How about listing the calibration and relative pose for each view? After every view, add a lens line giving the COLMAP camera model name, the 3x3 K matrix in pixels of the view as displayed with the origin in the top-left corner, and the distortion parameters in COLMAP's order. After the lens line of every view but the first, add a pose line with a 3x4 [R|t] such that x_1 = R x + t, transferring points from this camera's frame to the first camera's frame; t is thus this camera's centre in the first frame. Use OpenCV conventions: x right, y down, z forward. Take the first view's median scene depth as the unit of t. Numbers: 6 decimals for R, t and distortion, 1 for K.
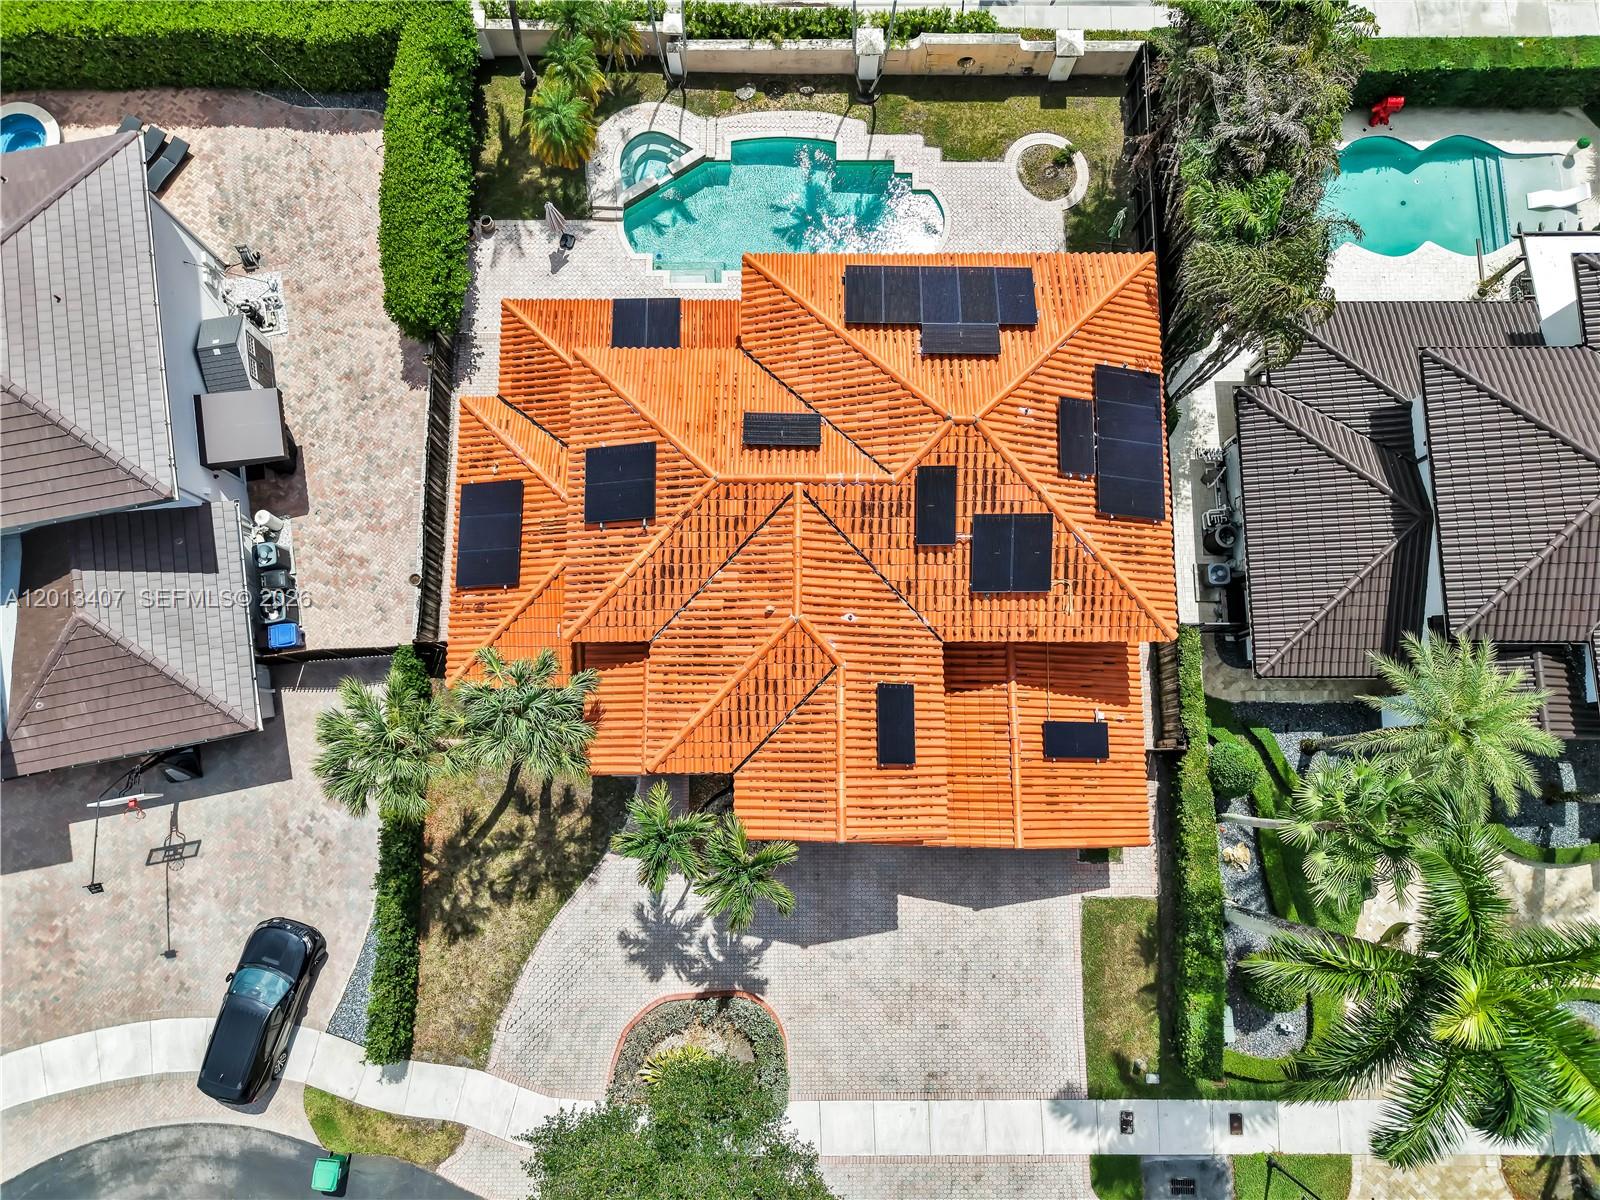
lens RADIAL K [[1110.5, 0, 823.7], [0, 1110.5, 595.9], [0, 0, 1]] dist [-0.001178, -0.001467]
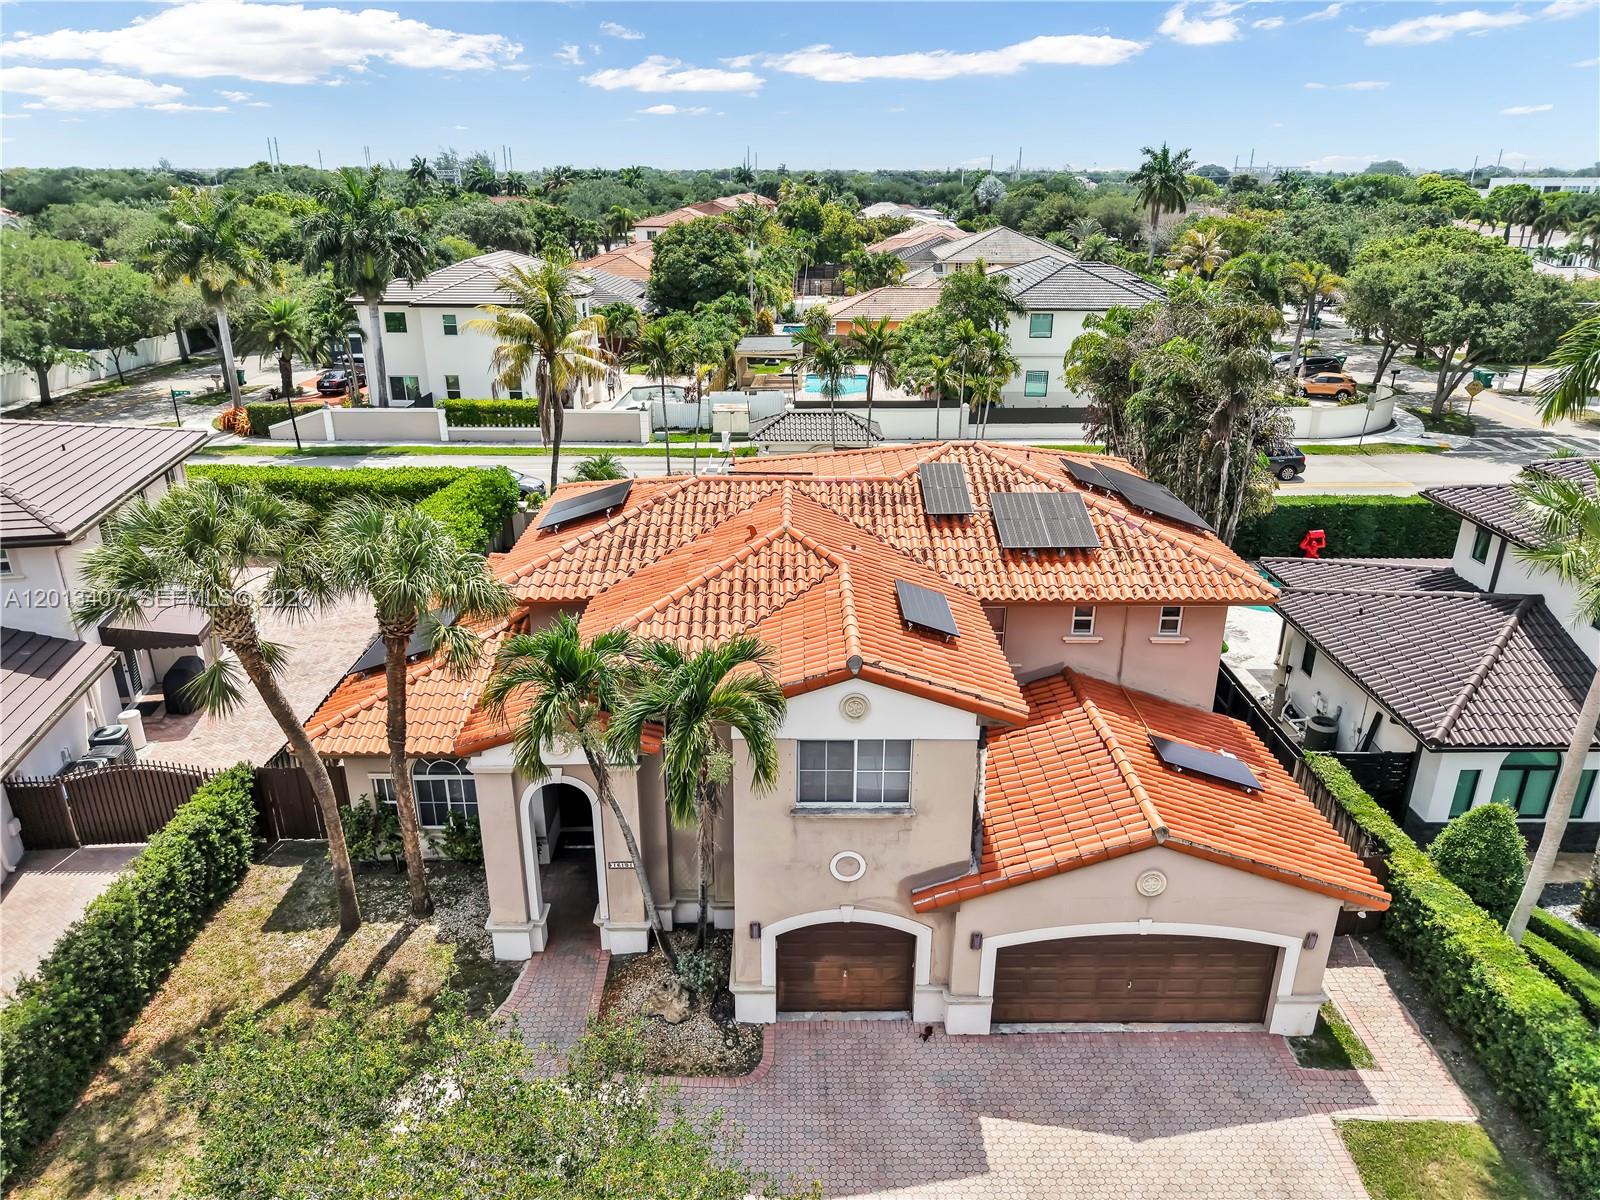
lens RADIAL K [[1110.5, 0, 823.7], [0, 1110.5, 595.9], [0, 0, 1]] dist [-0.001178, -0.001467]
pose [[0.999530, -0.026395, 0.015563, -0.008633], [0.026717, 0.502065, -0.864417, 0.603534], [0.015003, 0.864427, 0.502534, 0.530410]]
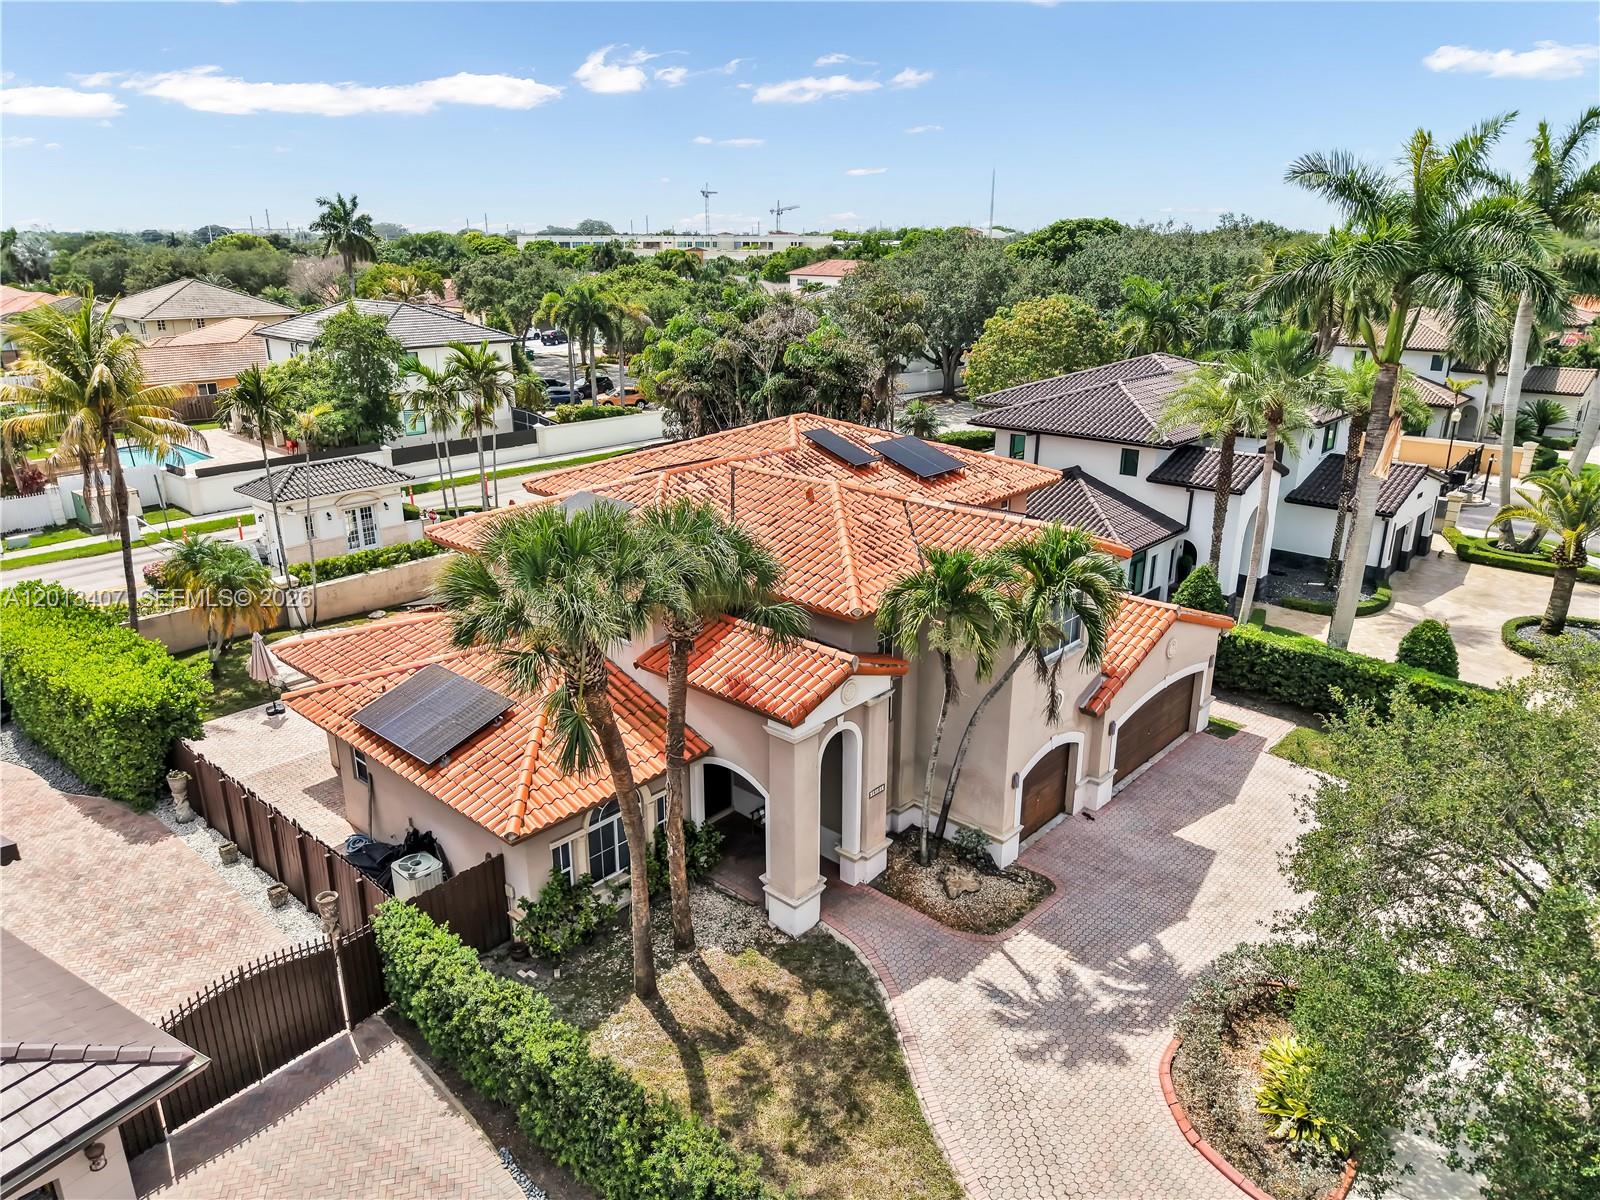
lens RADIAL K [[1122.4, 0, 800.0], [0, 1122.4, 600.0], [0, 0, 1]] dist [0.079686, -0.064586]
pose [[0.664994, -0.273043, 0.695148, -0.578129], [0.742773, 0.338906, -0.577435, 0.469771], [-0.077926, 0.900328, 0.428179, 0.568757]]
